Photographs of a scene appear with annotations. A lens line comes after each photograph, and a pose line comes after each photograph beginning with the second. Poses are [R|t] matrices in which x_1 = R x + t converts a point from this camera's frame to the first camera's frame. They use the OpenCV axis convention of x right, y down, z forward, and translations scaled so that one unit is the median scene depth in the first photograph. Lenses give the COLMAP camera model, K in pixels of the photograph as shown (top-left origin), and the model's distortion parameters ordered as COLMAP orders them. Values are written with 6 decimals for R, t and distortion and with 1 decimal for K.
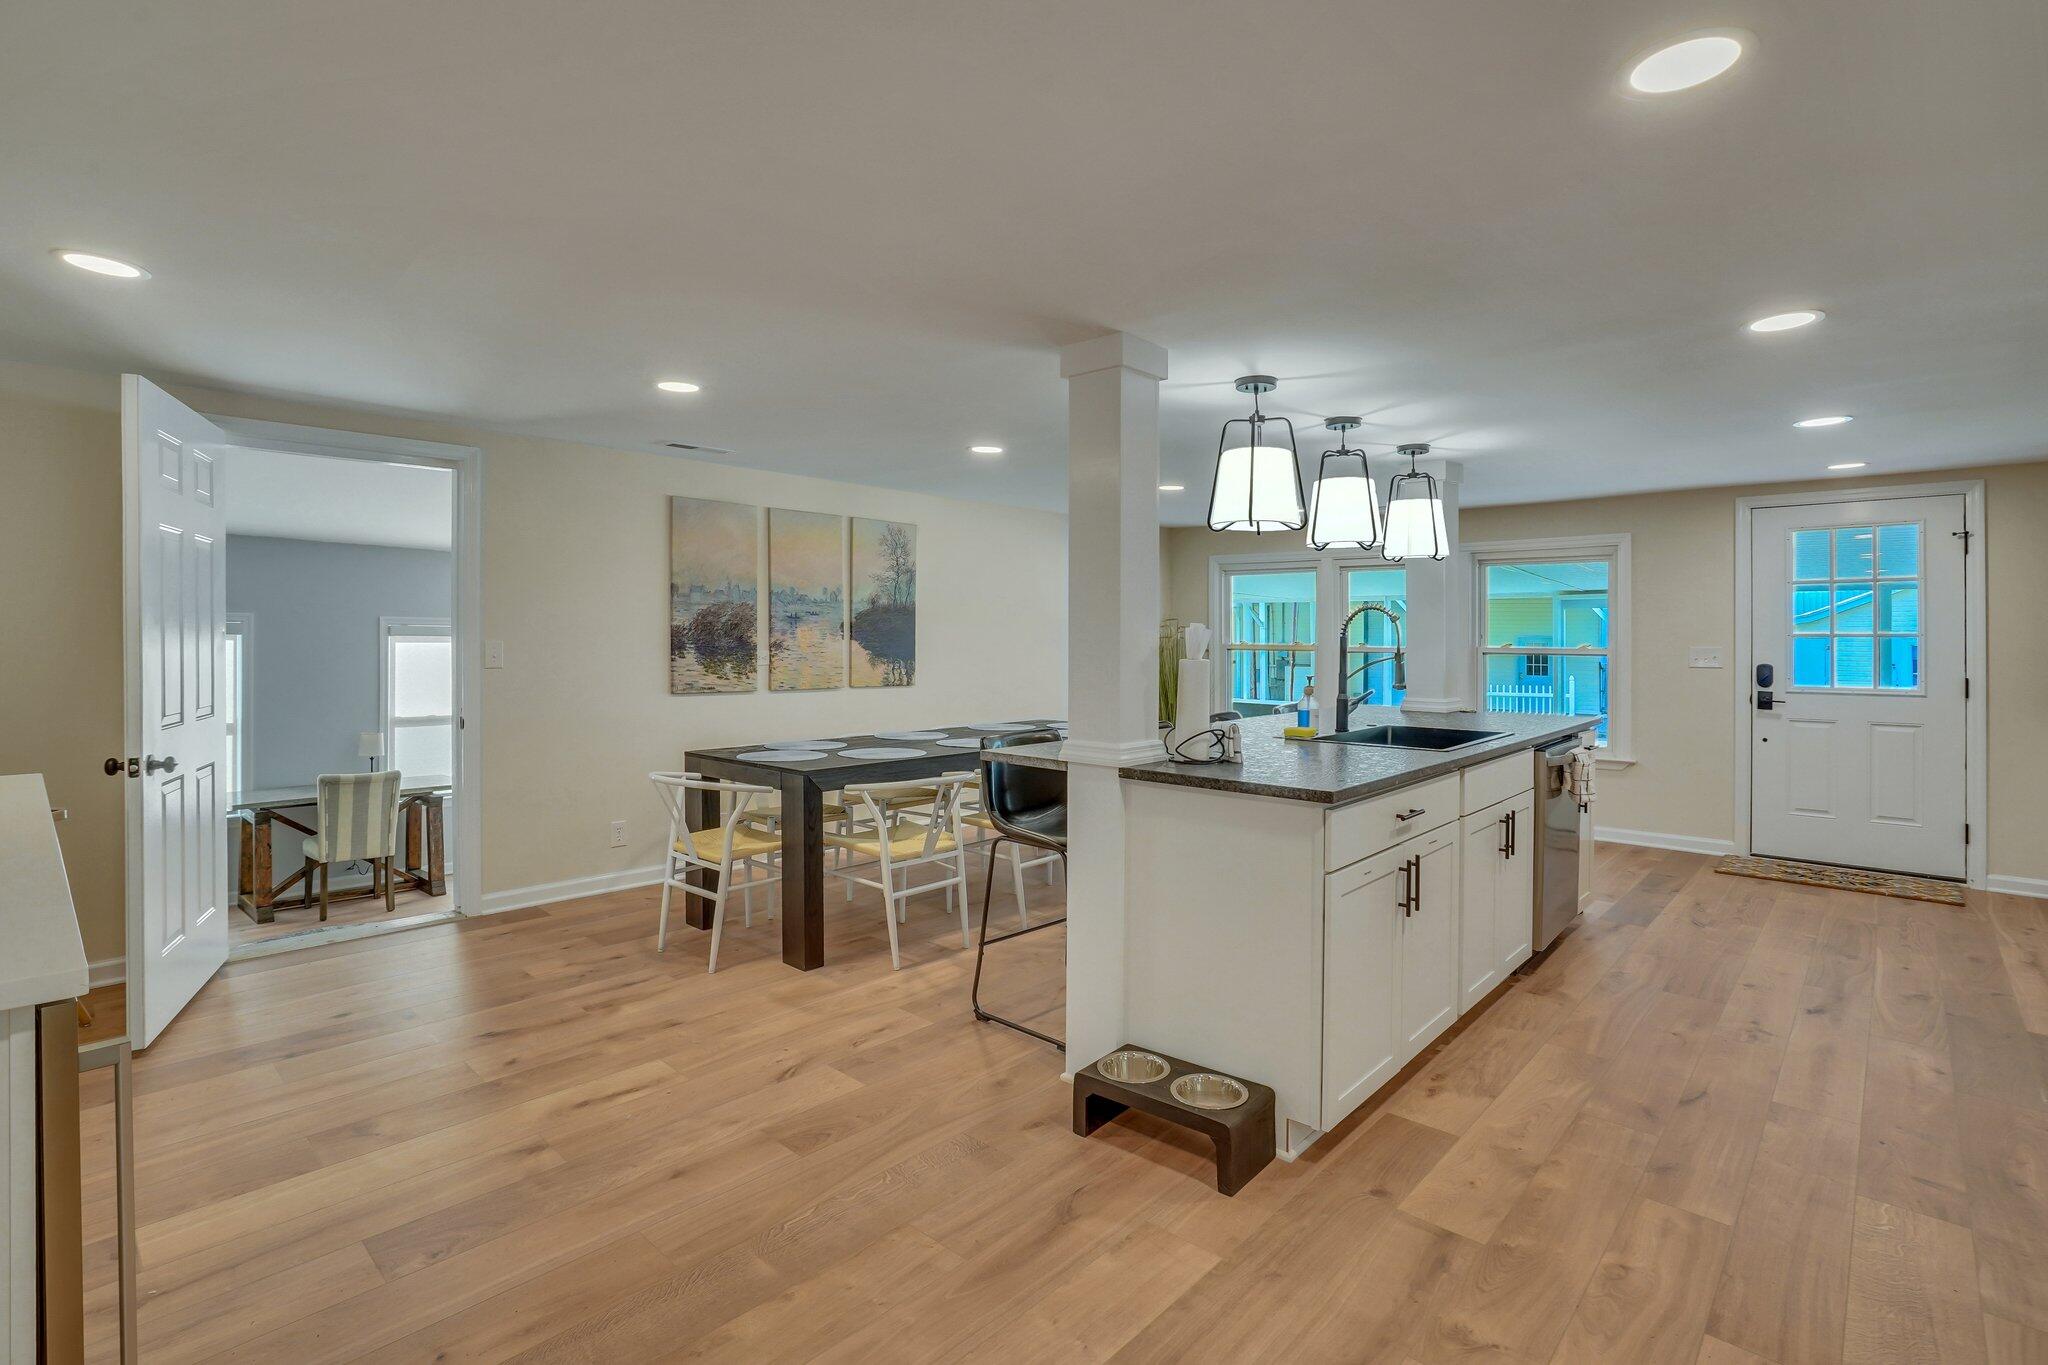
lens RADIAL K [[994.3, 0, 1000.9], [0, 994.3, 639.1], [0, 0, 1]] dist [-0.019894, 0.007205]
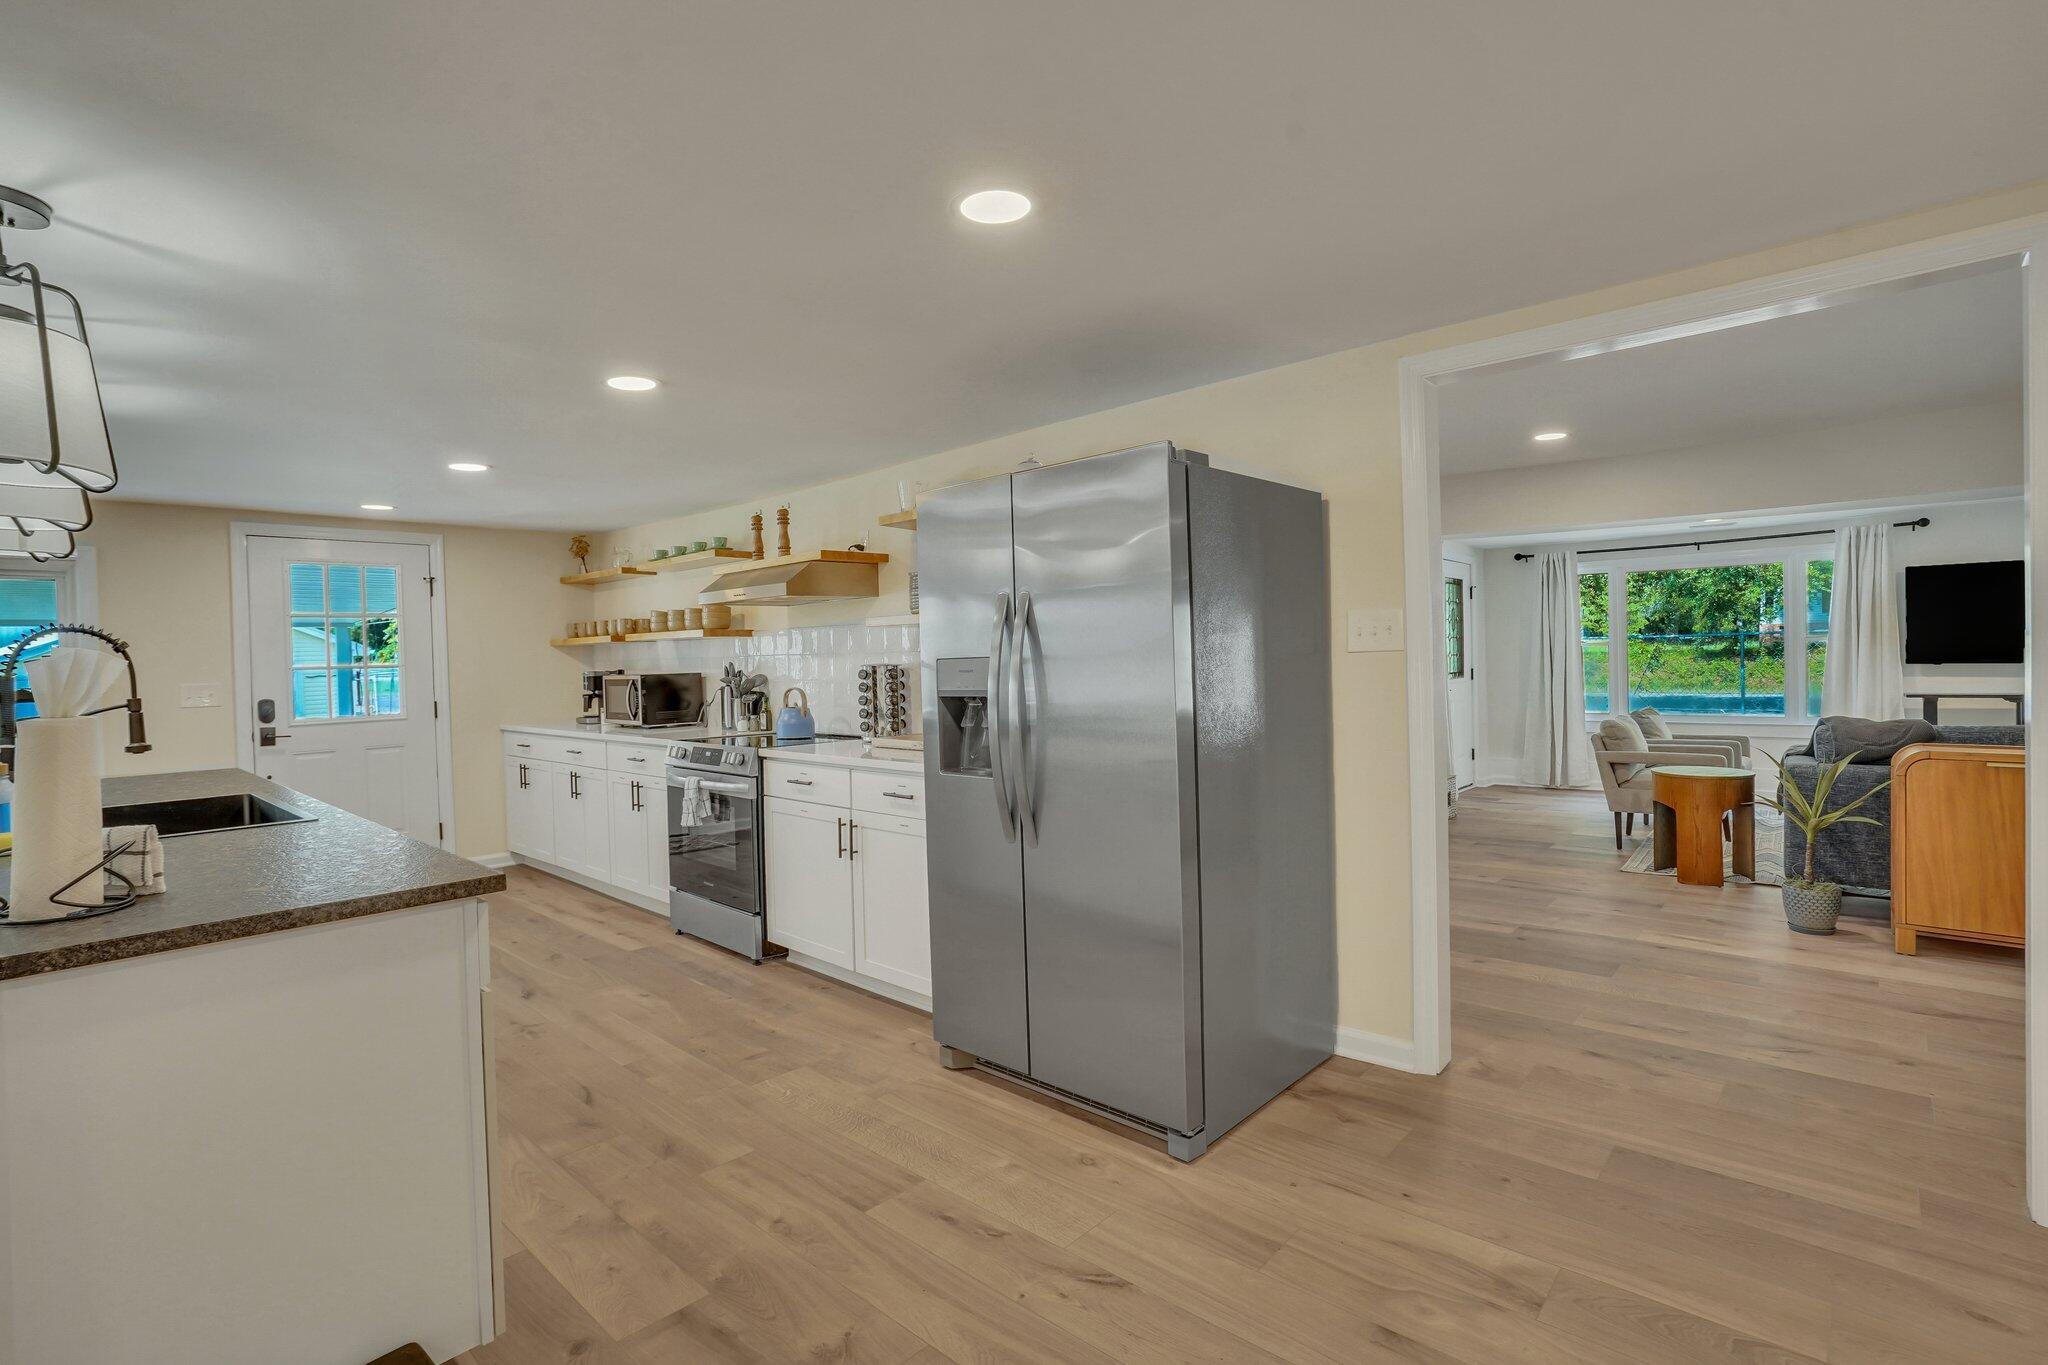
lens RADIAL K [[994.3, 0, 1000.9], [0, 994.3, 639.1], [0, 0, 1]] dist [-0.019894, 0.007205]
pose [[0.015999, 0.013116, 0.999786, -0.343795], [0.039444, 0.999127, -0.013738, 0.017096], [-0.999094, 0.039656, 0.015467, 0.534855]]
